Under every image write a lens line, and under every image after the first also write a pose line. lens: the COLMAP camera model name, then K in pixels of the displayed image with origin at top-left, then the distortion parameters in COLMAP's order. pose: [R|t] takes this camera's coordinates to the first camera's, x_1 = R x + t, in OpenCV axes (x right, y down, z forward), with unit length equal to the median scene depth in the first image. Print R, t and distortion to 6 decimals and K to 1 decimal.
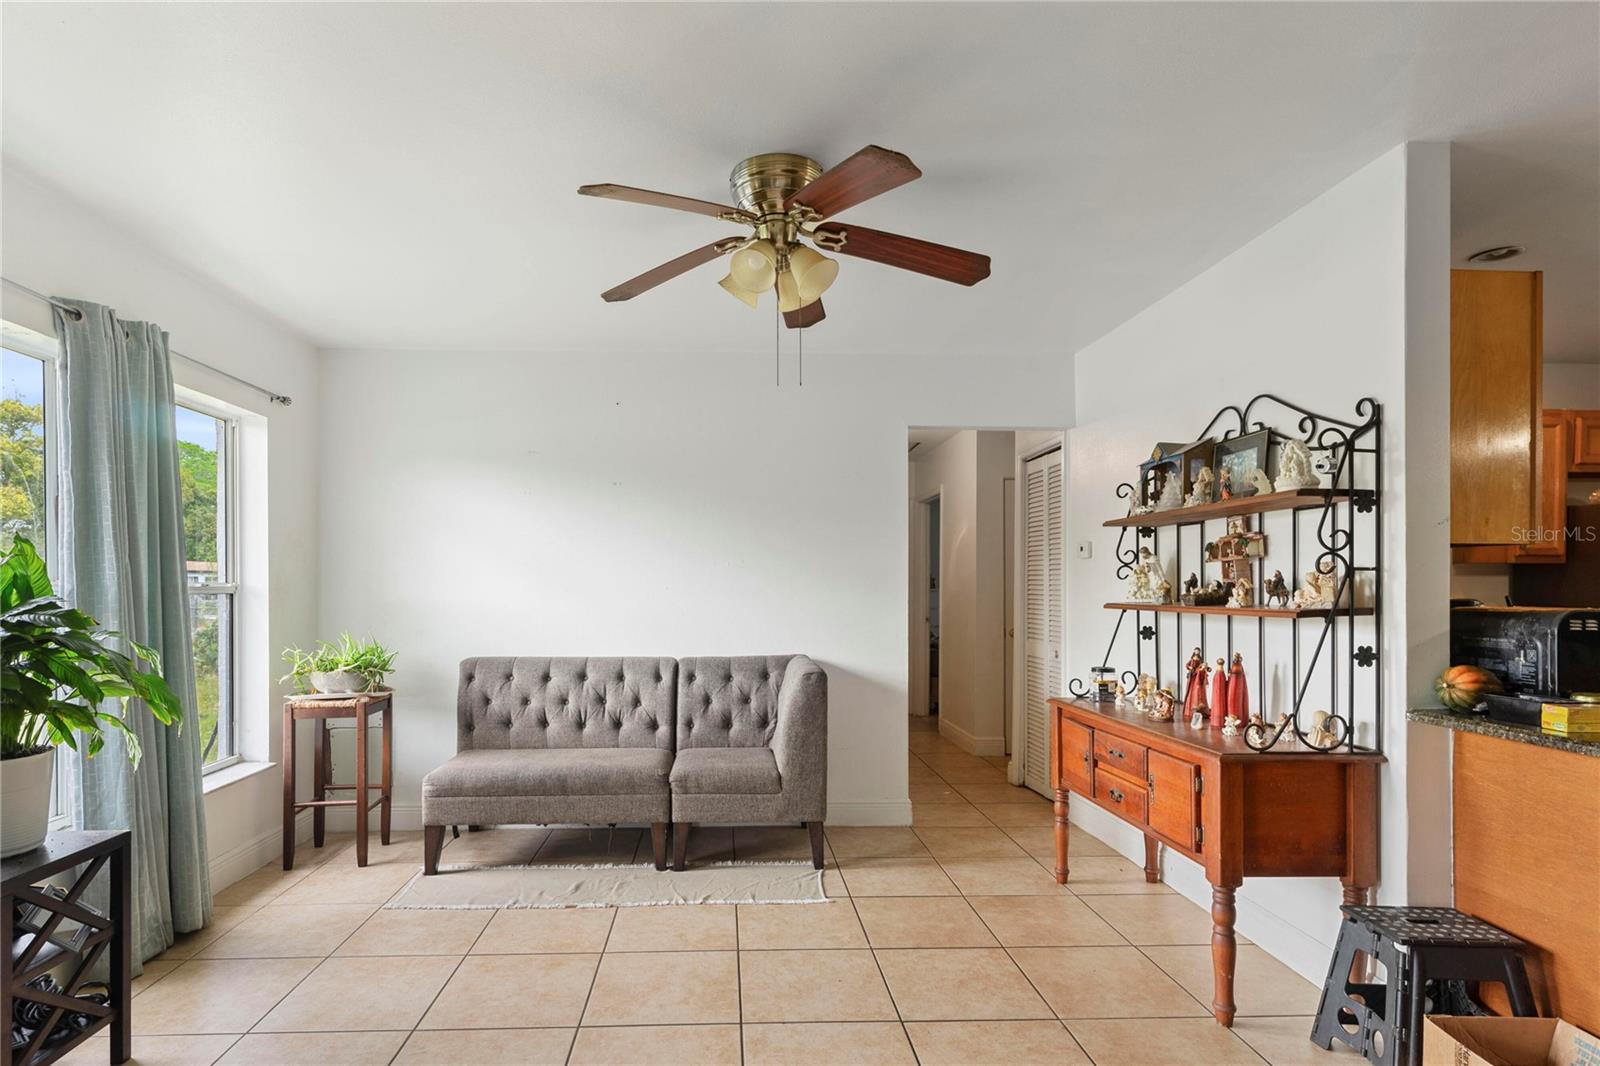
lens RADIAL K [[801.0, 0, 749.7], [0, 801.0, 584.8], [0, 0, 1]] dist [-0.000217, 0.000626]
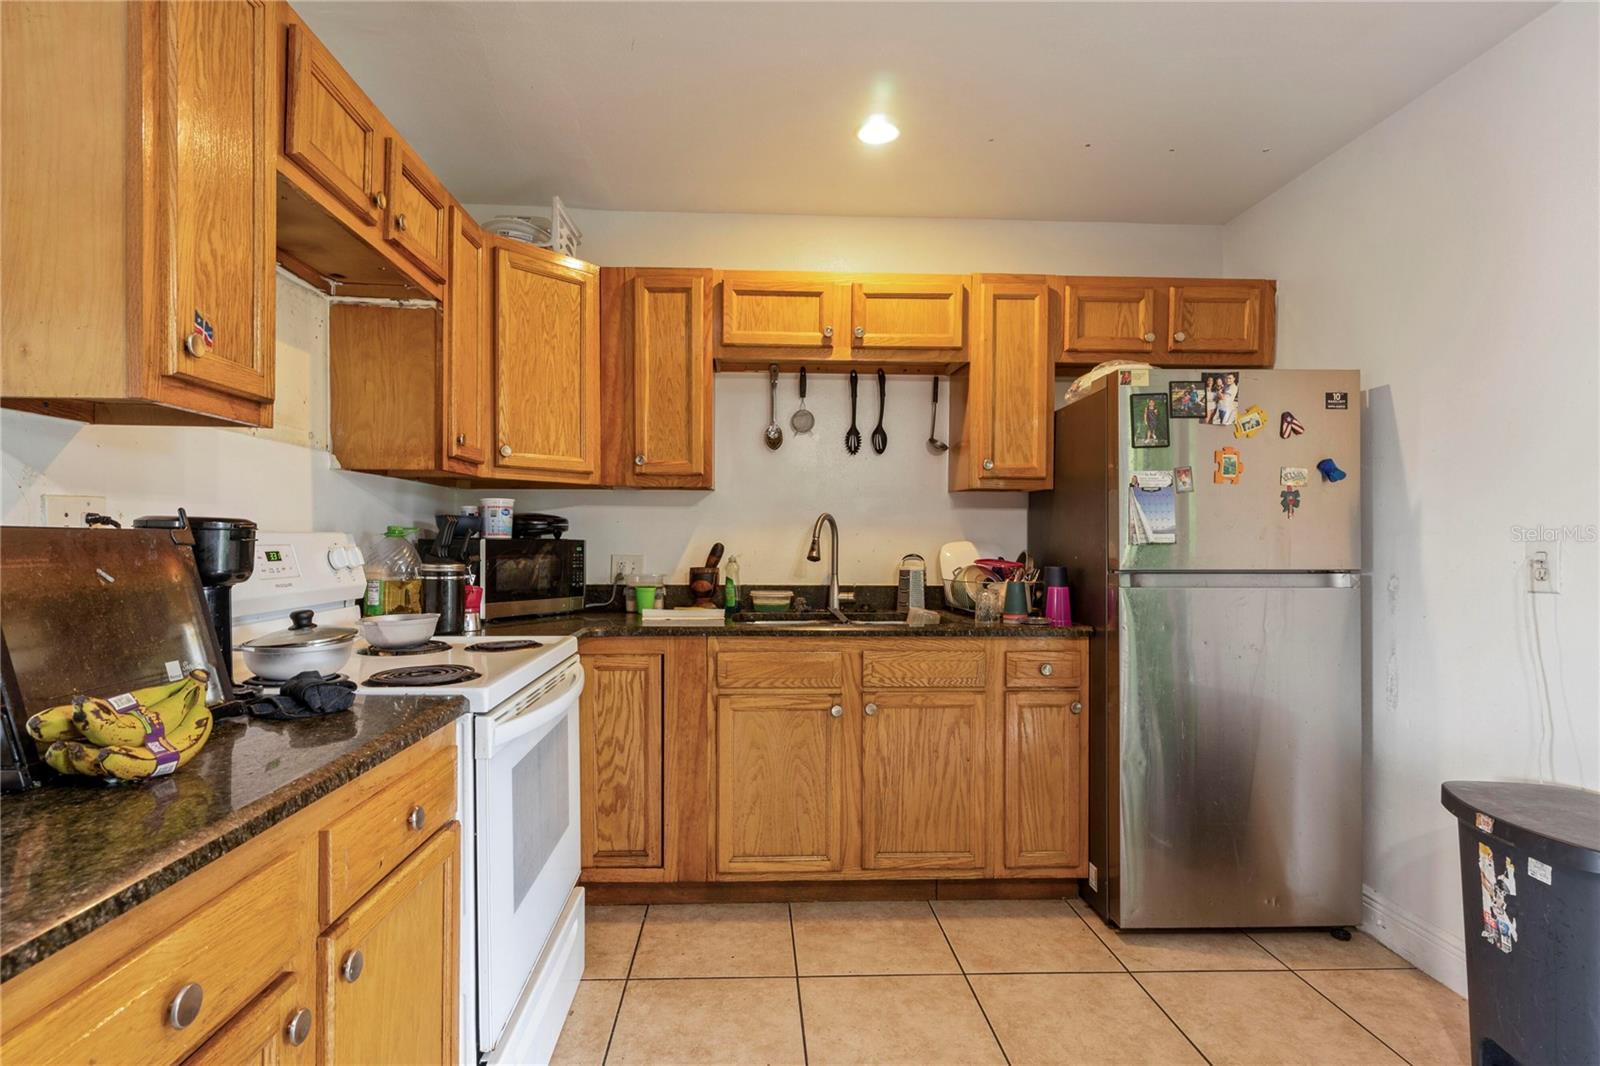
lens RADIAL K [[789.4, 0, 778.4], [0, 789.4, 543.1], [0, 0, 1]] dist [0.000109, 0.000249]
pose [[0.999982, 0.005868, 0.001396, 0.890403], [-0.005878, 0.999960, 0.006770, 0.021097], [-0.001356, -0.006778, 0.999976, 0.334364]]
